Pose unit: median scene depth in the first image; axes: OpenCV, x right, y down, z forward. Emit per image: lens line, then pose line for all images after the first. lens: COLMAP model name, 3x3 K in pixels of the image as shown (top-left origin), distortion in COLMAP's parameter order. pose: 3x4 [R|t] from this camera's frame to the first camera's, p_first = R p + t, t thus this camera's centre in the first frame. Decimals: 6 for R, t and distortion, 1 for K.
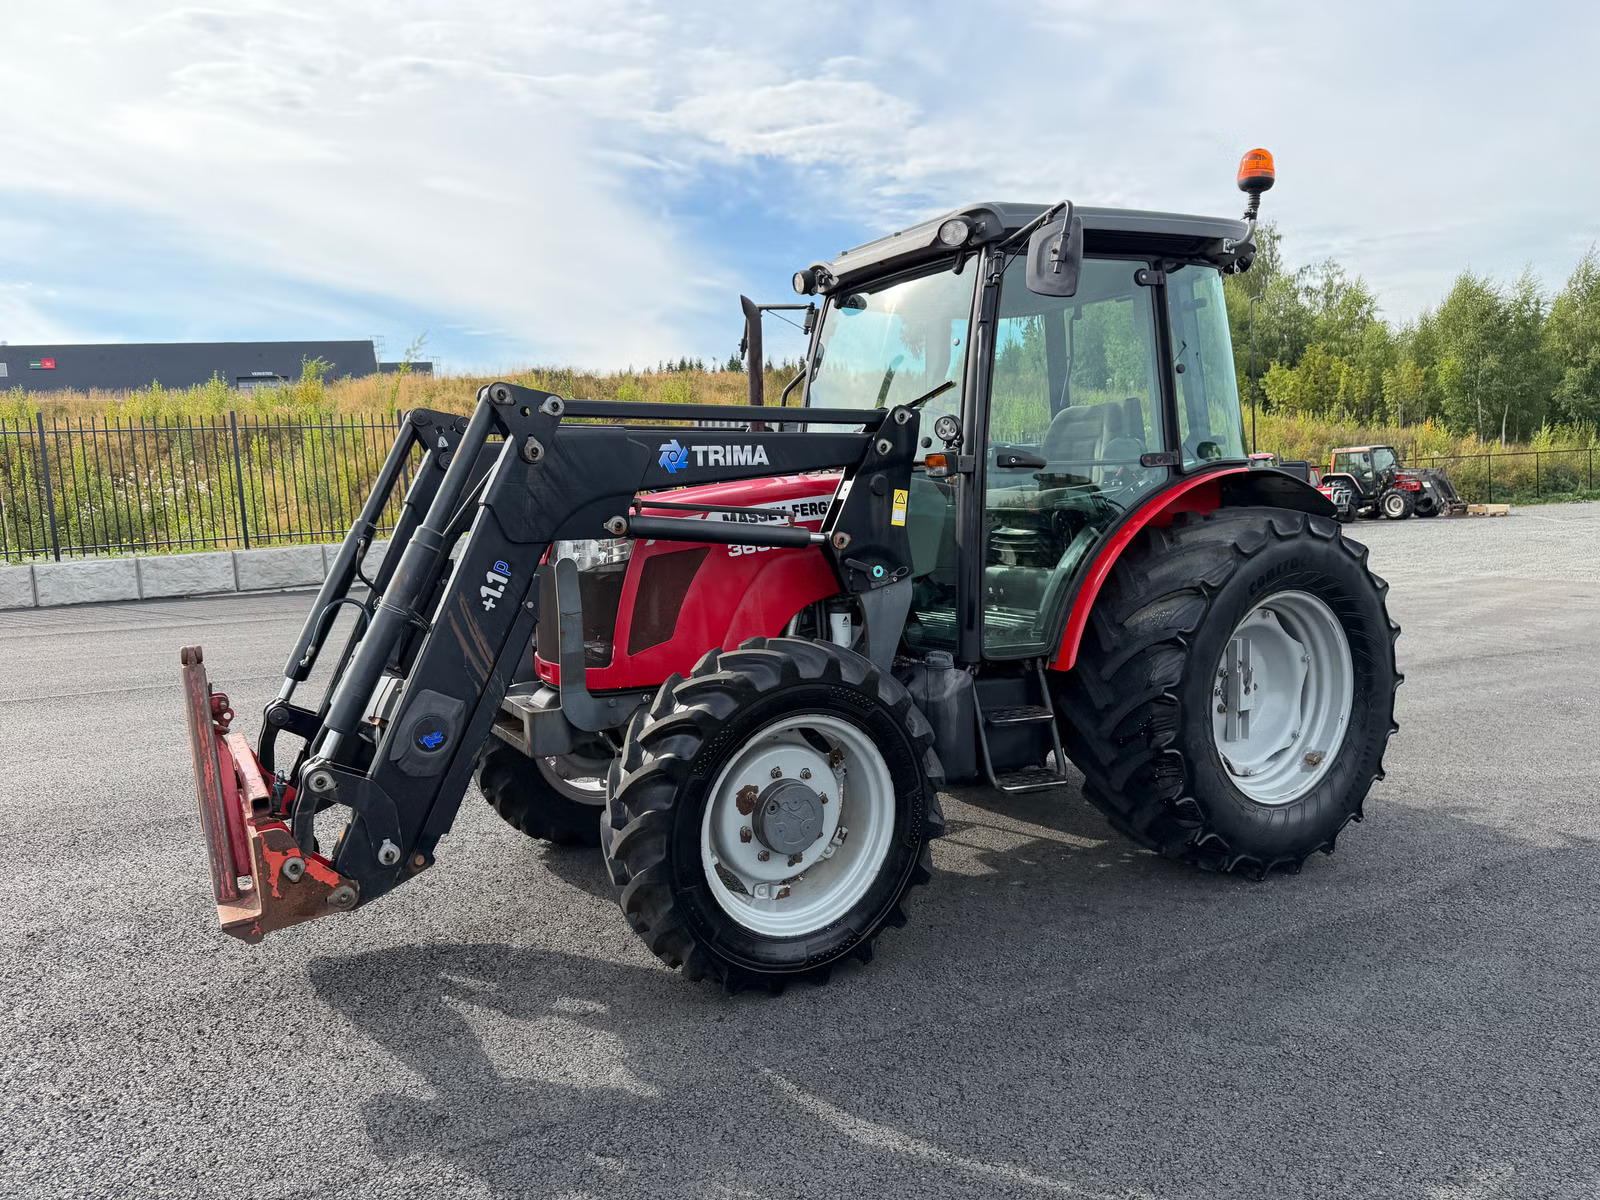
lens RADIAL K [[1133.7, 0, 788.0], [0, 1133.7, 572.7], [0, 0, 1]] dist [0.072032, -0.103143]
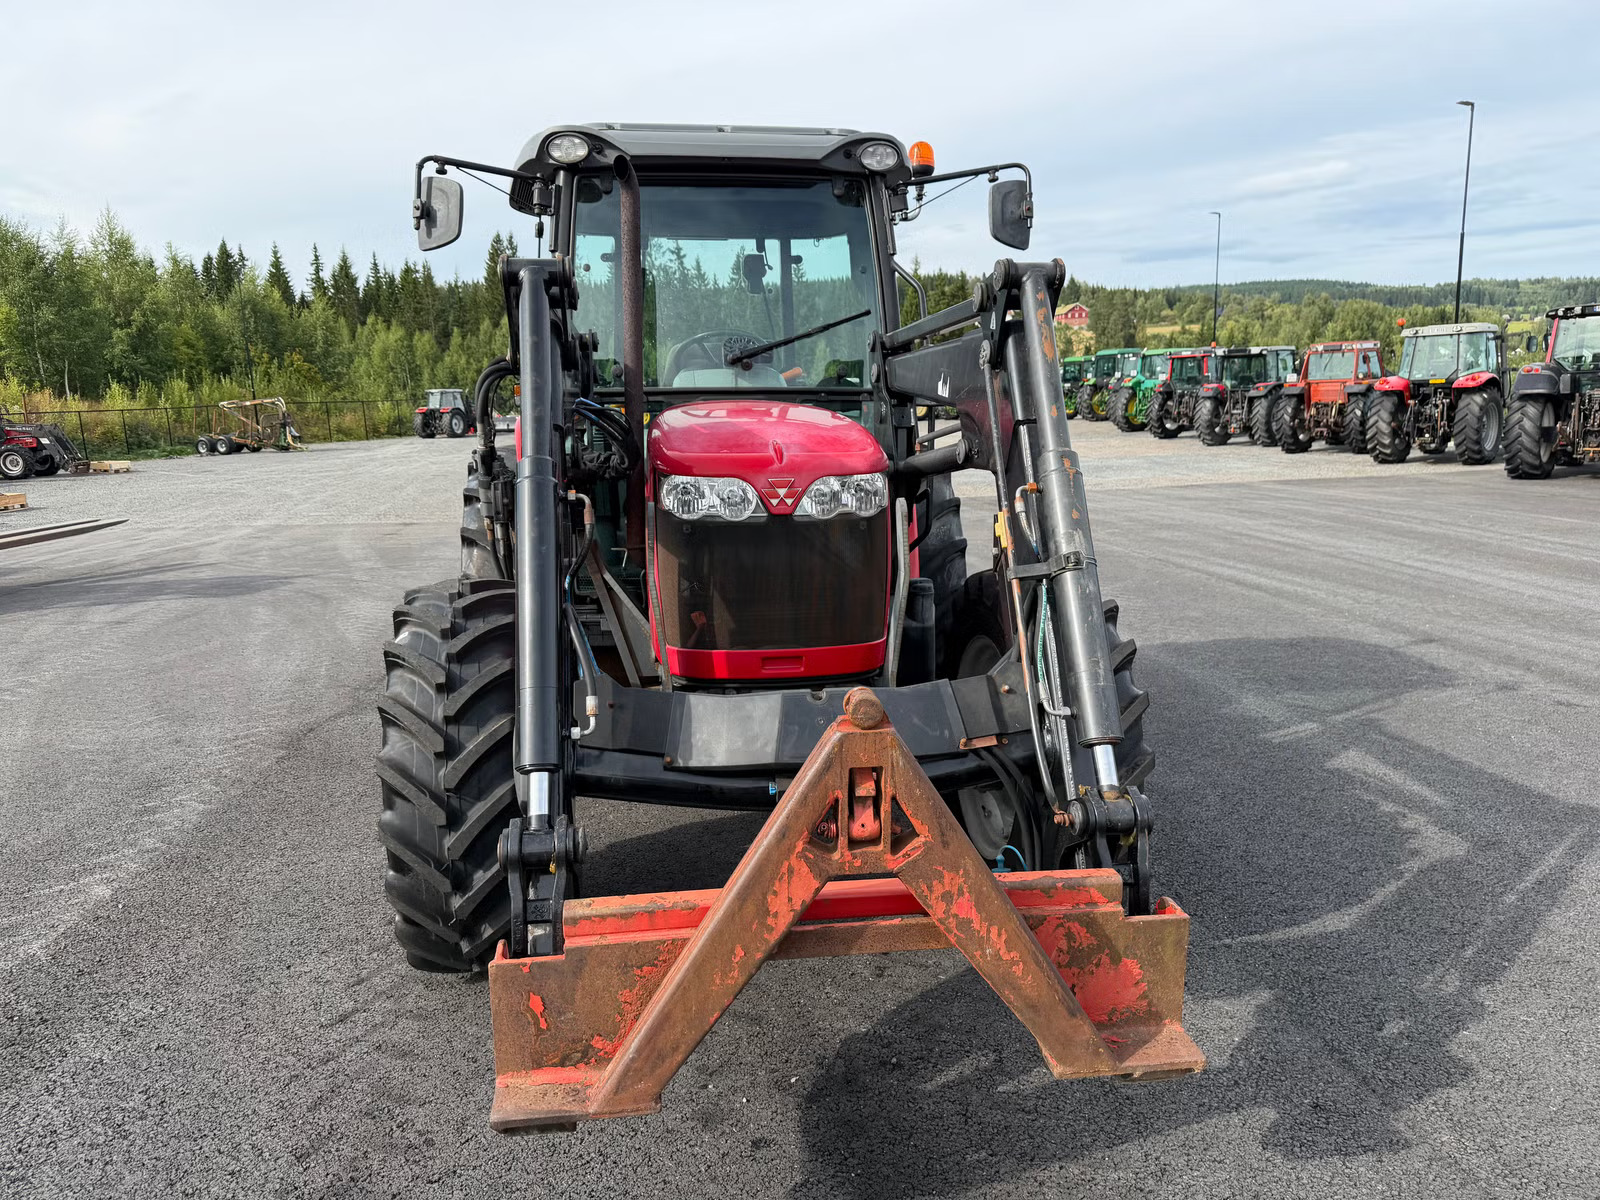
lens RADIAL K [[1123.3, 0, 788.0], [0, 1123.3, 607.1], [0, 0, 1]] dist [0.075326, -0.106814]
pose [[0.385193, -0.134261, 0.913017, -0.779569], [0.073942, 0.990669, 0.114485, -0.031446], [-0.919869, 0.023412, 0.391526, 0.694445]]
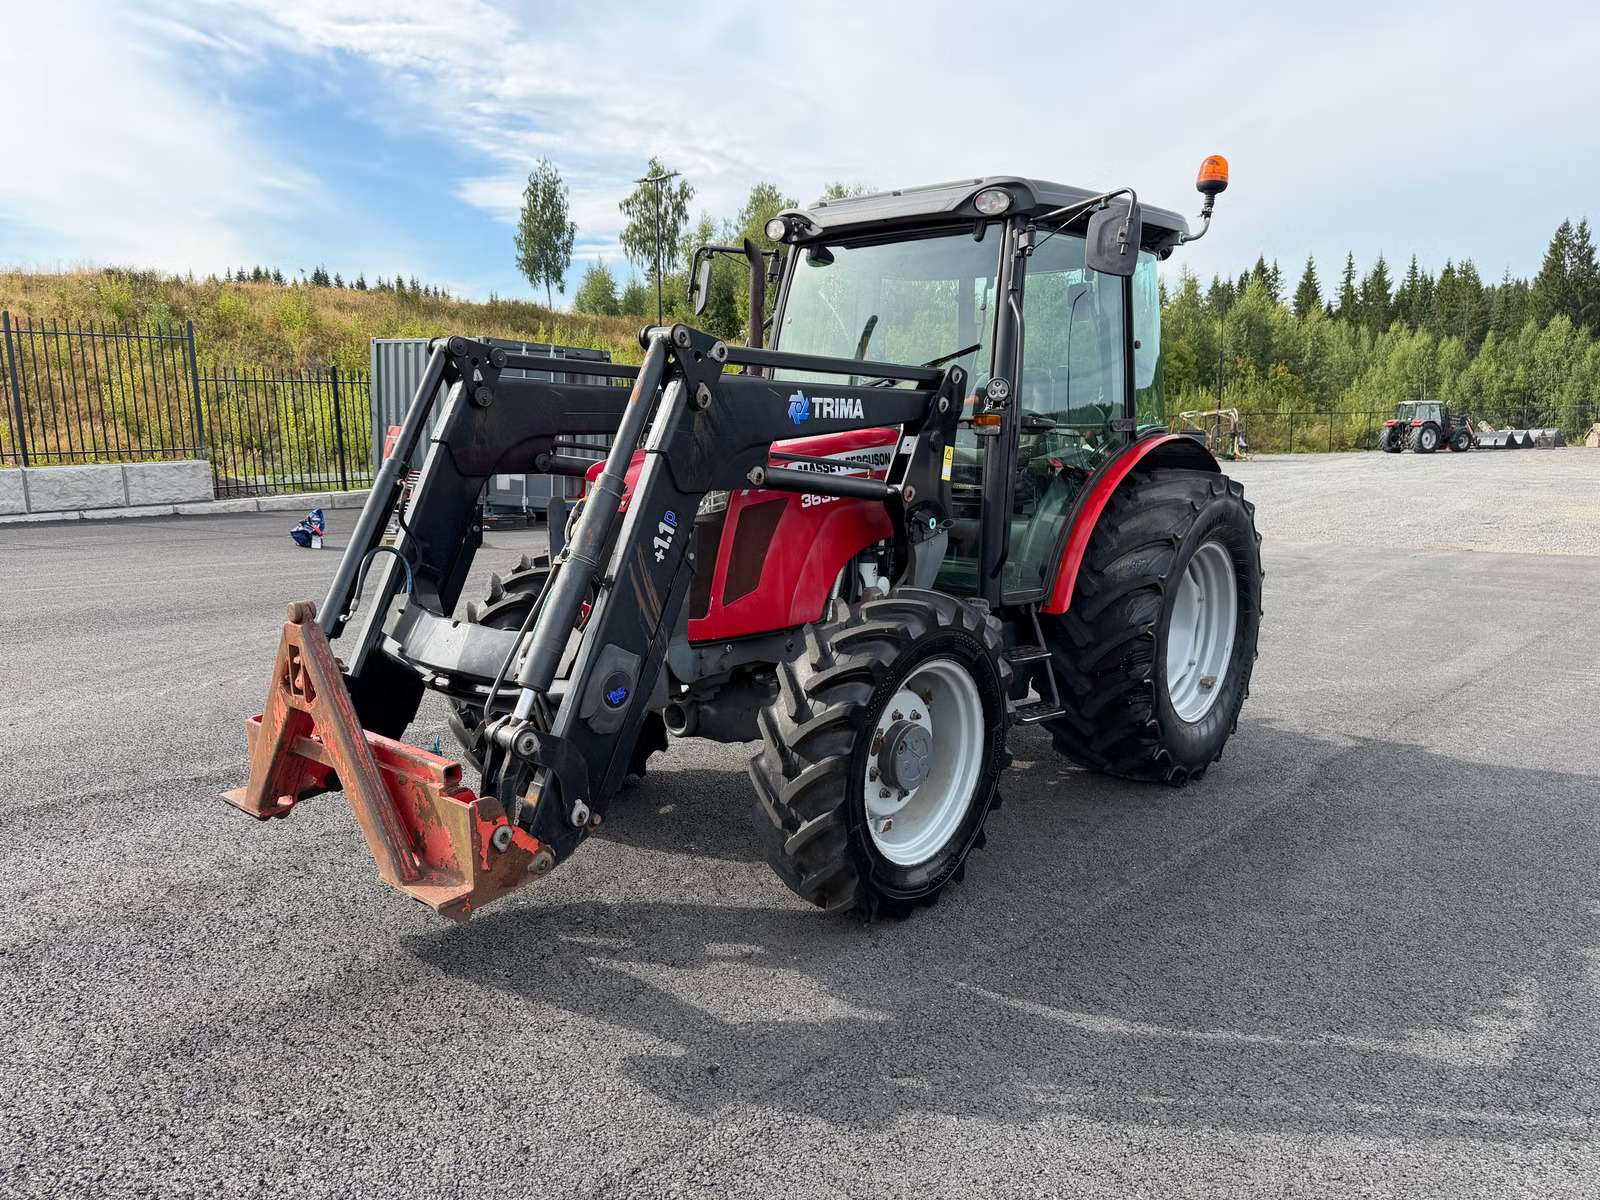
lens RADIAL K [[1134.3, 0, 794.1], [0, 1134.3, 594.7], [0, 0, 1]] dist [0.061490, -0.084715]
pose [[0.940173, -0.011059, 0.340517, -0.418416], [-0.012844, 0.997612, 0.067864, -0.005324], [-0.340454, -0.068177, 0.937786, 0.047205]]
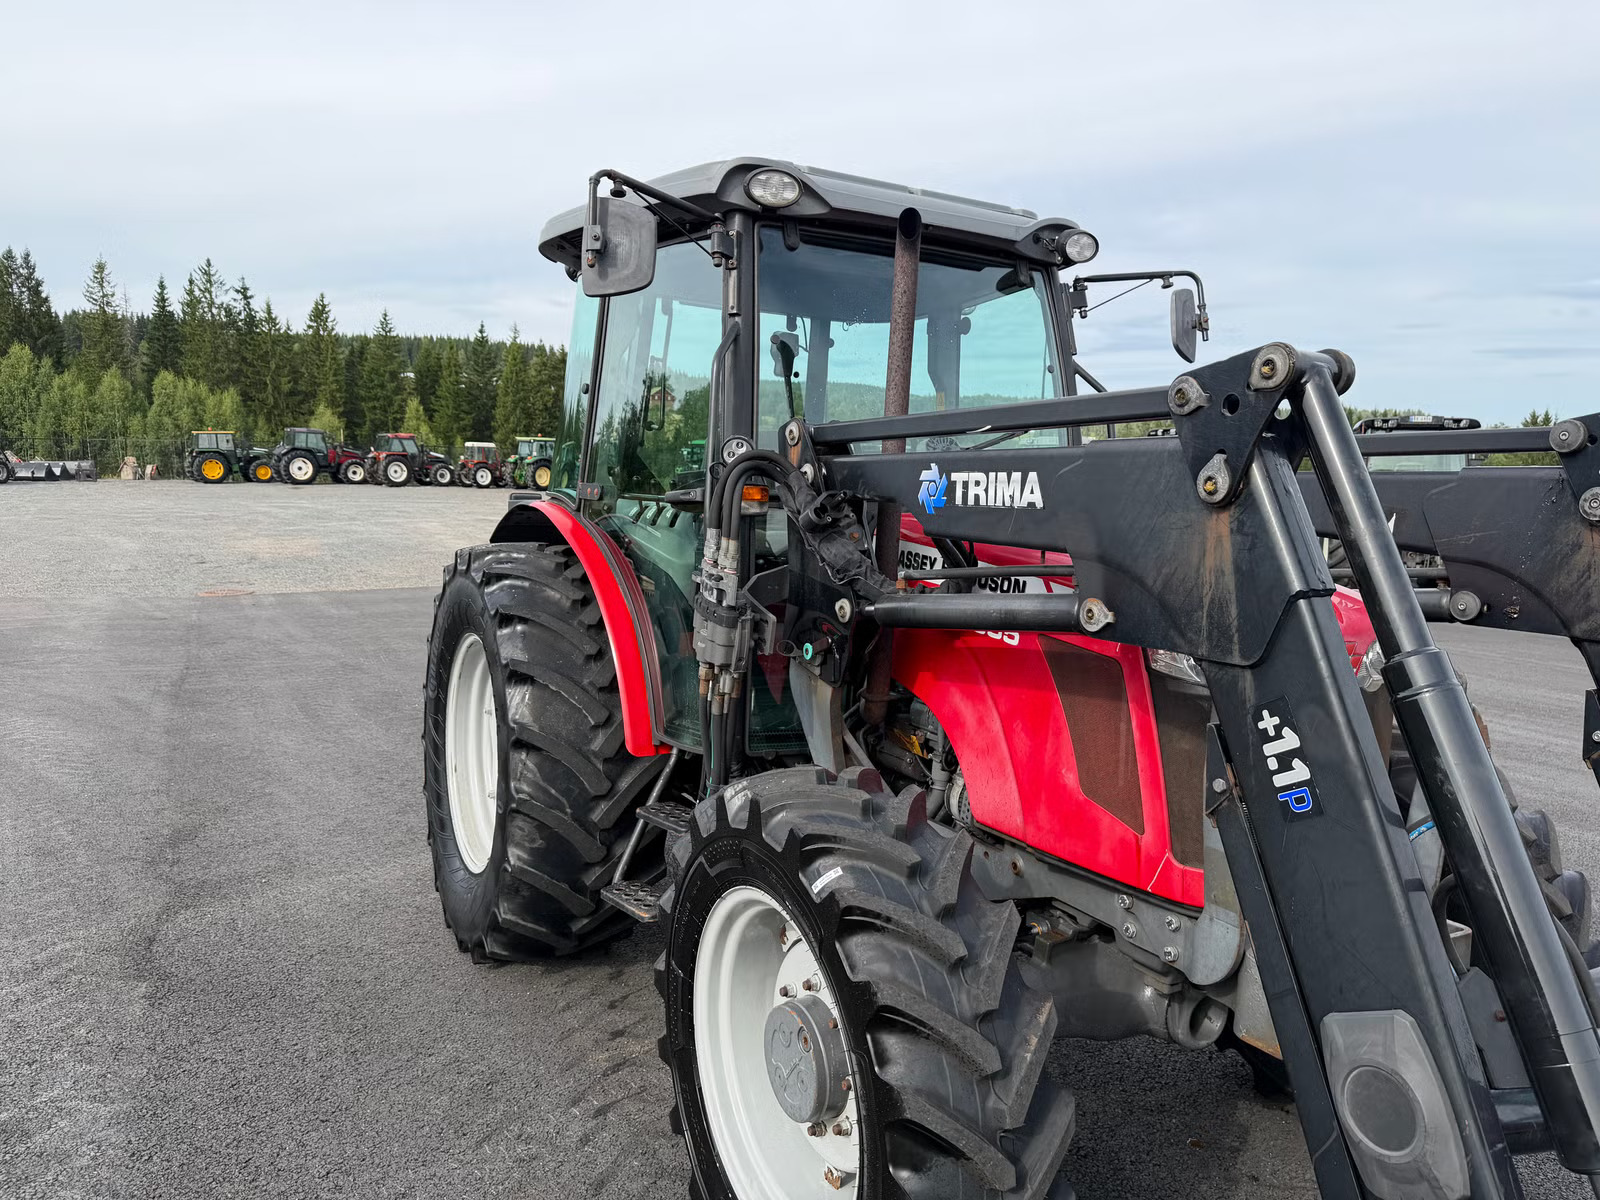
lens RADIAL K [[1117.7, 0, 807.0], [0, 1117.7, 592.5], [0, 0, 1]] dist [0.096985, -0.115310]
pose [[0.021512, -0.061950, 0.997847, -0.699436], [0.040591, 0.997310, 0.061041, -0.086759], [-0.998944, 0.039190, 0.023969, 1.119547]]
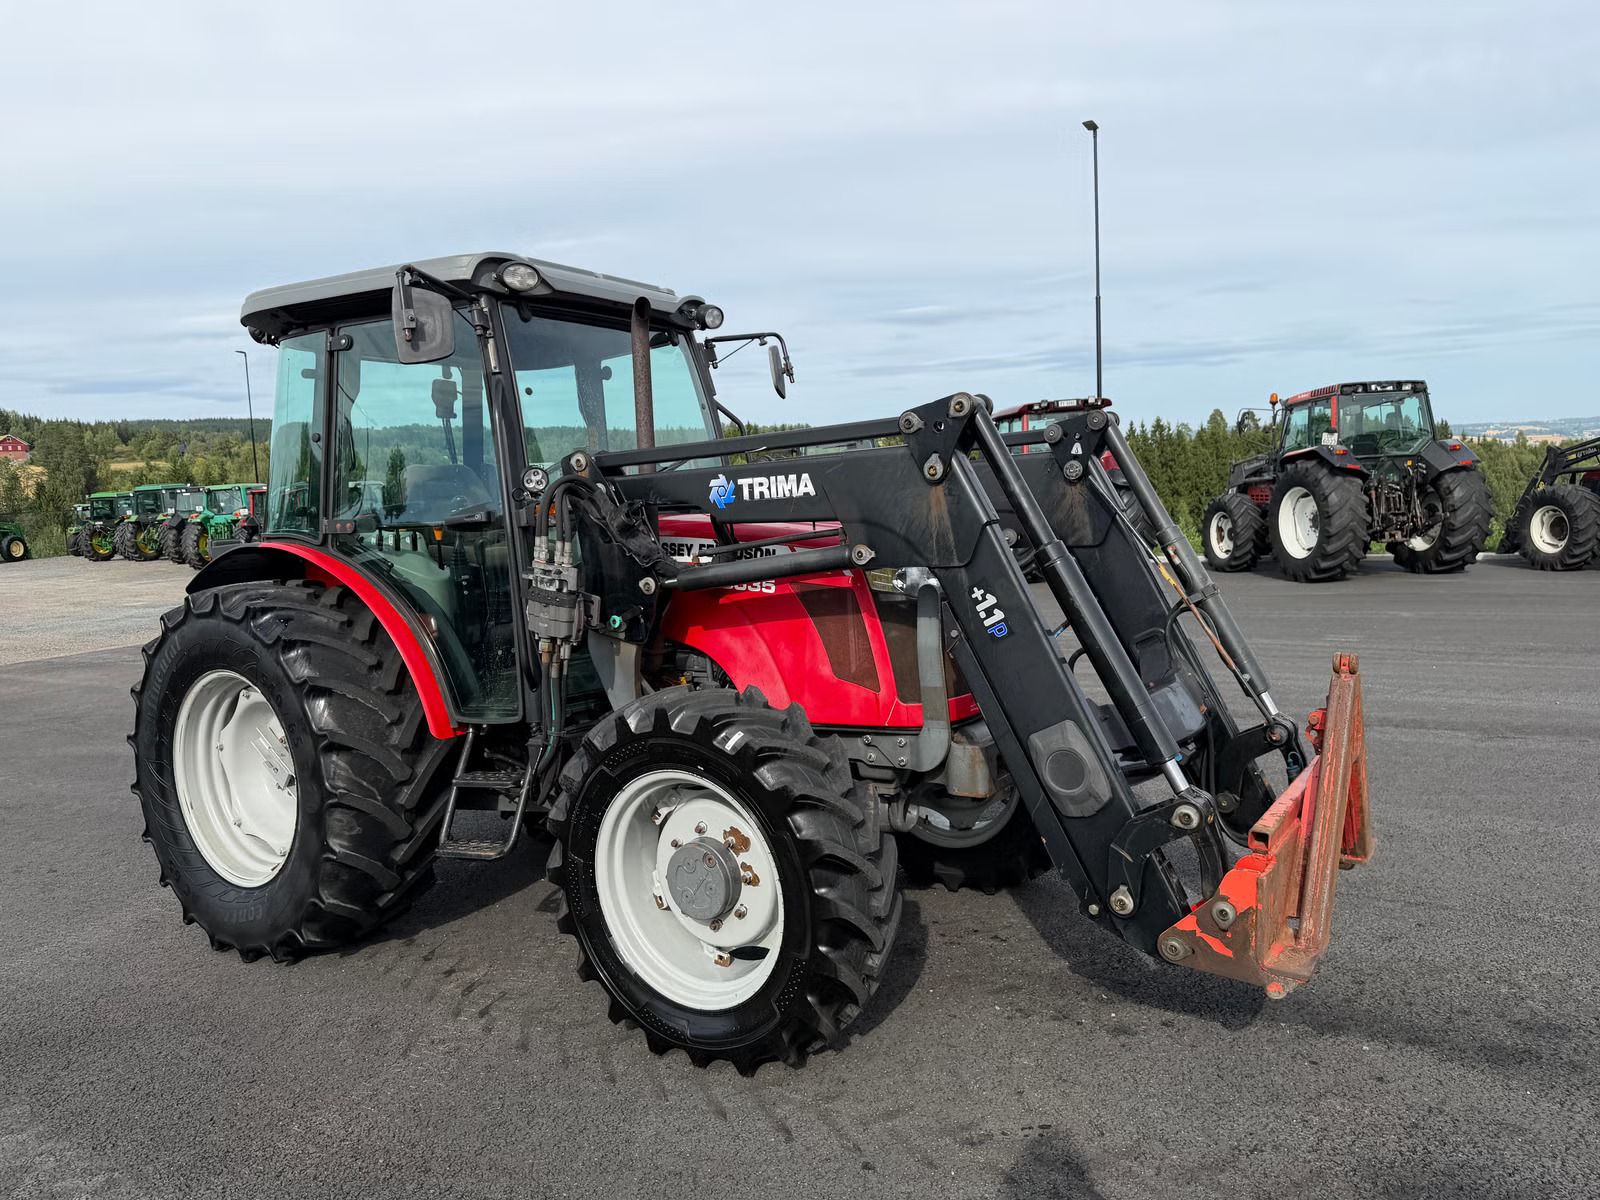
lens RADIAL K [[1104.3, 0, 791.8], [0, 1104.3, 592.0], [0, 0, 1]] dist [0.130912, -0.187013]
pose [[-0.430429, -0.013529, 0.902523, -0.876015], [0.136007, 0.987499, 0.079667, -0.086388], [-0.892319, 0.157041, -0.423209, 1.346077]]
